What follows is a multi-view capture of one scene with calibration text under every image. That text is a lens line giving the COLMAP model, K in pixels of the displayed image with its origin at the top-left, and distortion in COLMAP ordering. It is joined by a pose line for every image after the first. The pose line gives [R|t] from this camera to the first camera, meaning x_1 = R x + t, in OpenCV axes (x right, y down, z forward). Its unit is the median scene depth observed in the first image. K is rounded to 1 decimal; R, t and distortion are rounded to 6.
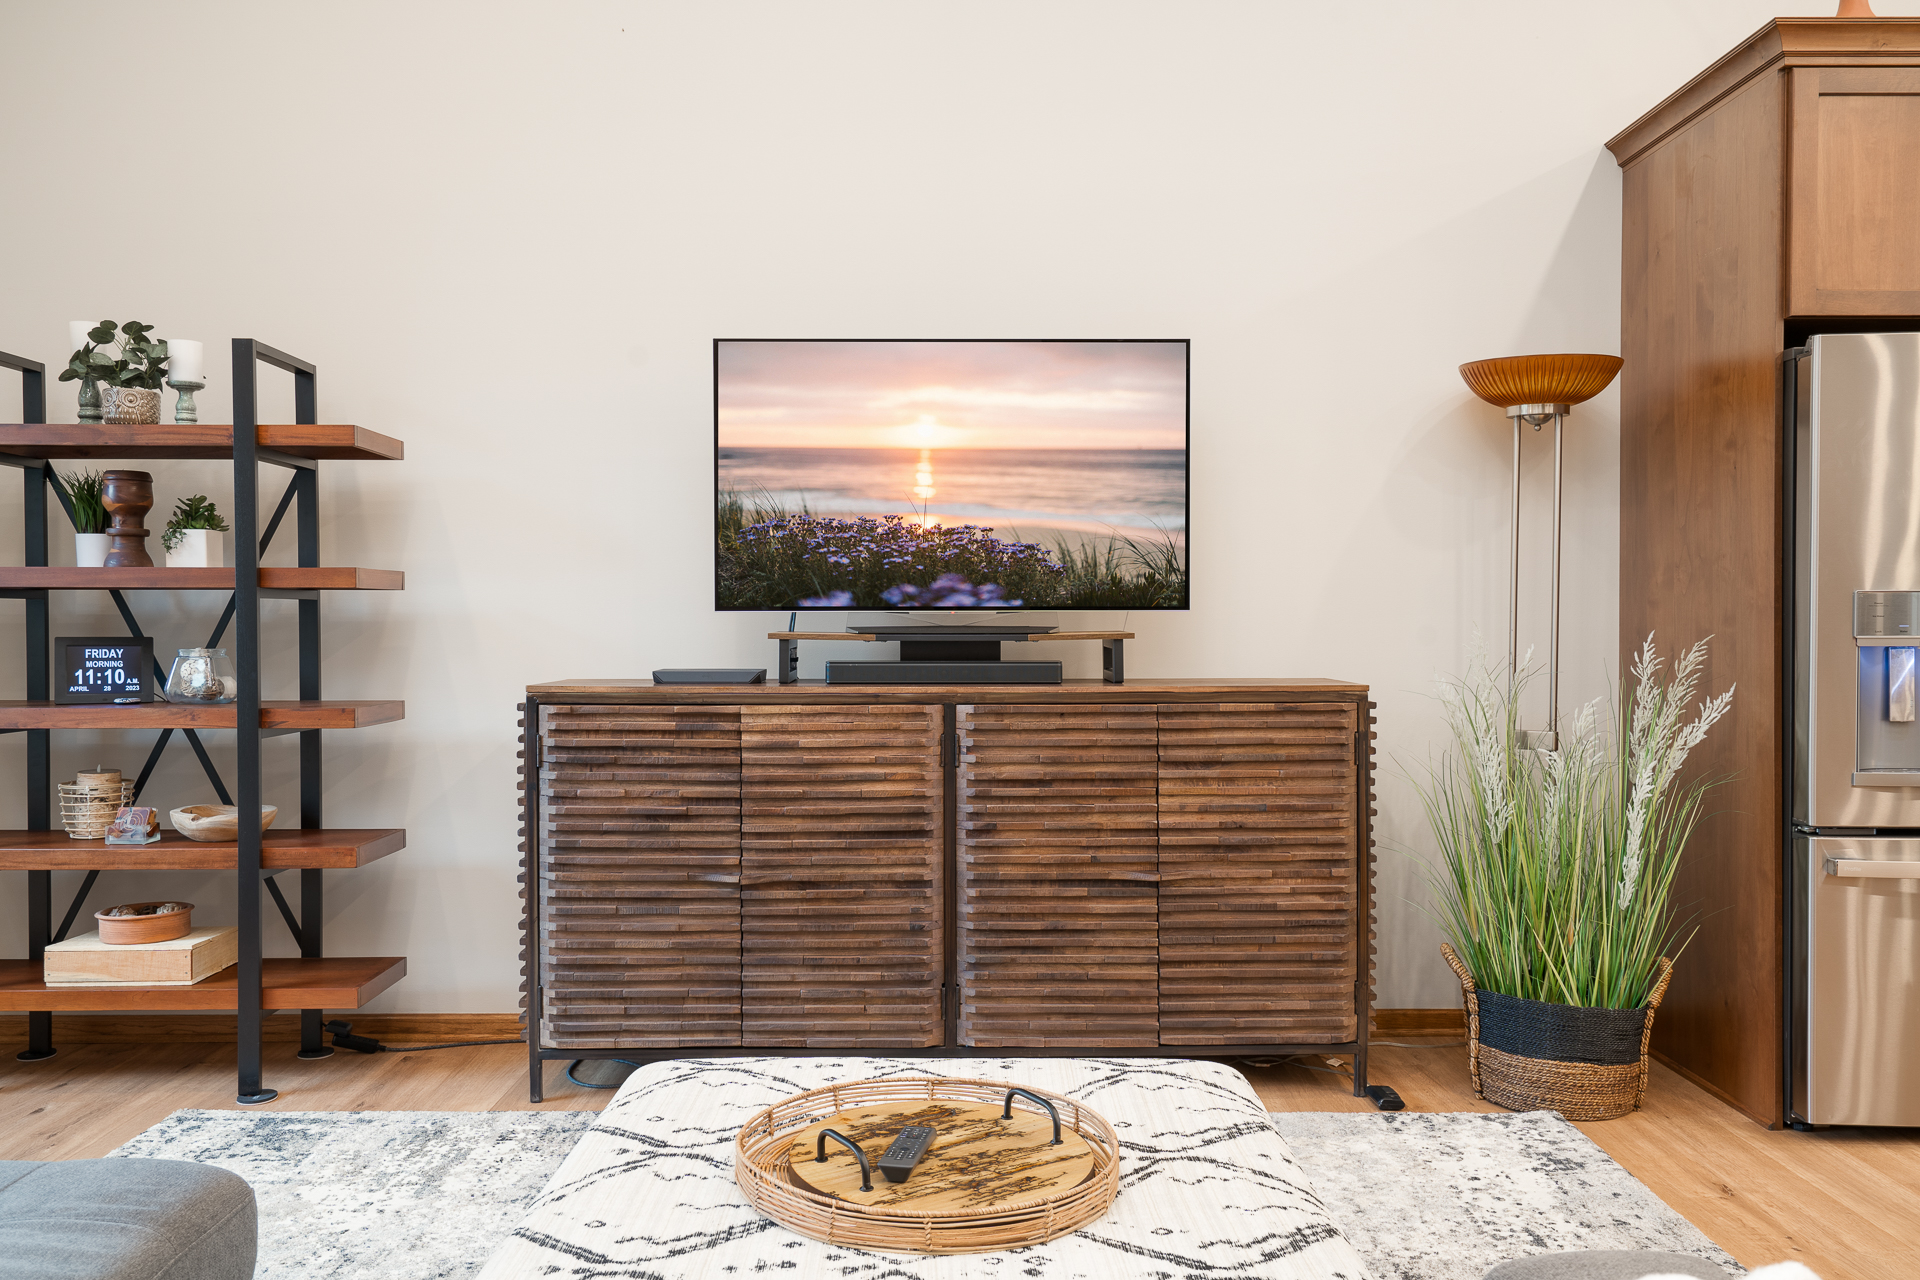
lens RADIAL K [[1449.8, 0, 958.4], [0, 1449.8, 644.0], [0, 0, 1]] dist [0.008923, -0.003342]
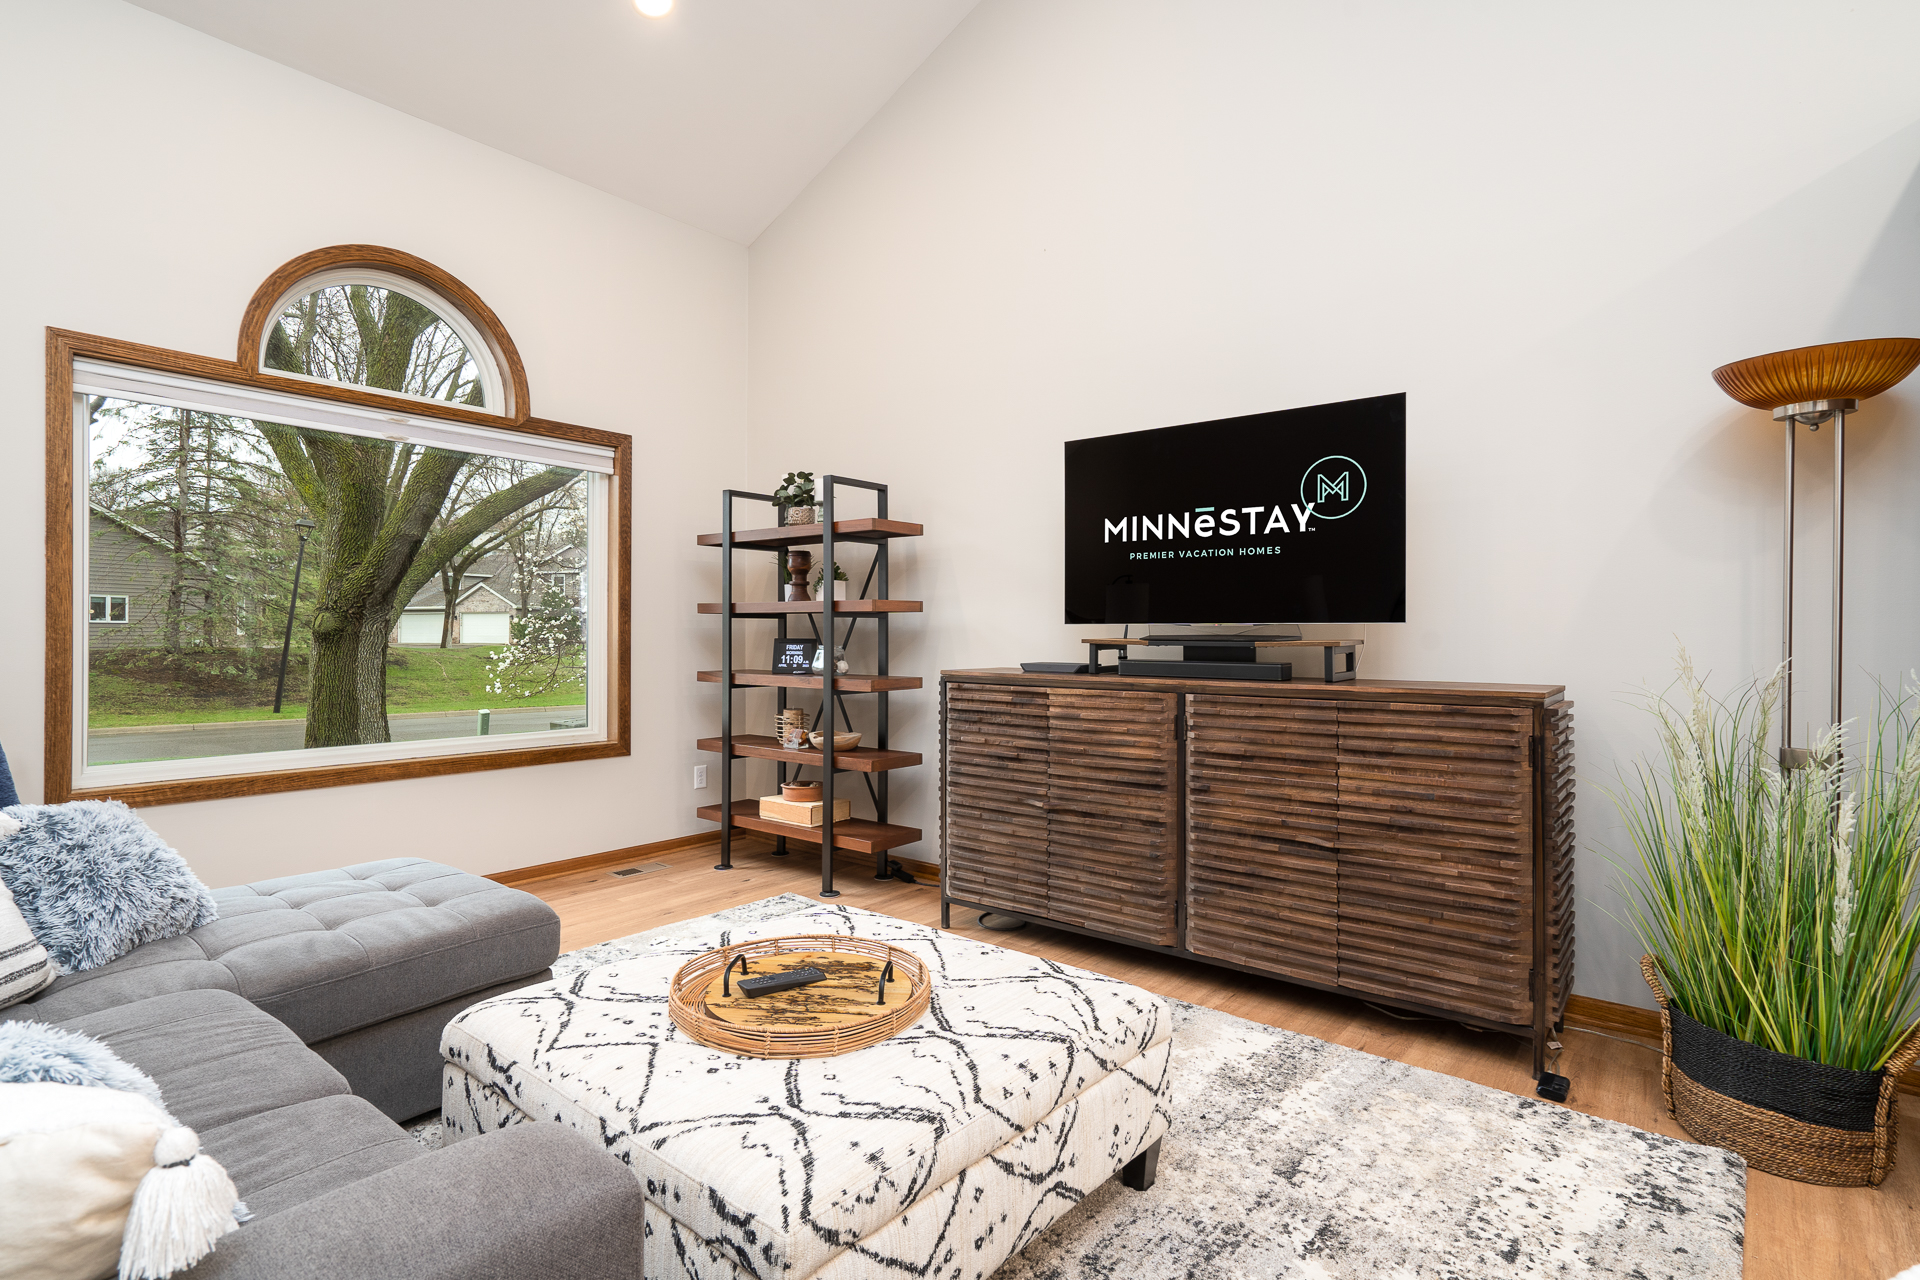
lens RADIAL K [[956.1, 0, 959.4], [0, 956.1, 632.7], [0, 0, 1]] dist [0.000040, 0.001479]
pose [[0.767793, 0.003417, -0.640689, 0.404228], [-0.012335, 0.999879, -0.009449, -0.003530], [0.640580, 0.015158, 0.767742, 0.189388]]
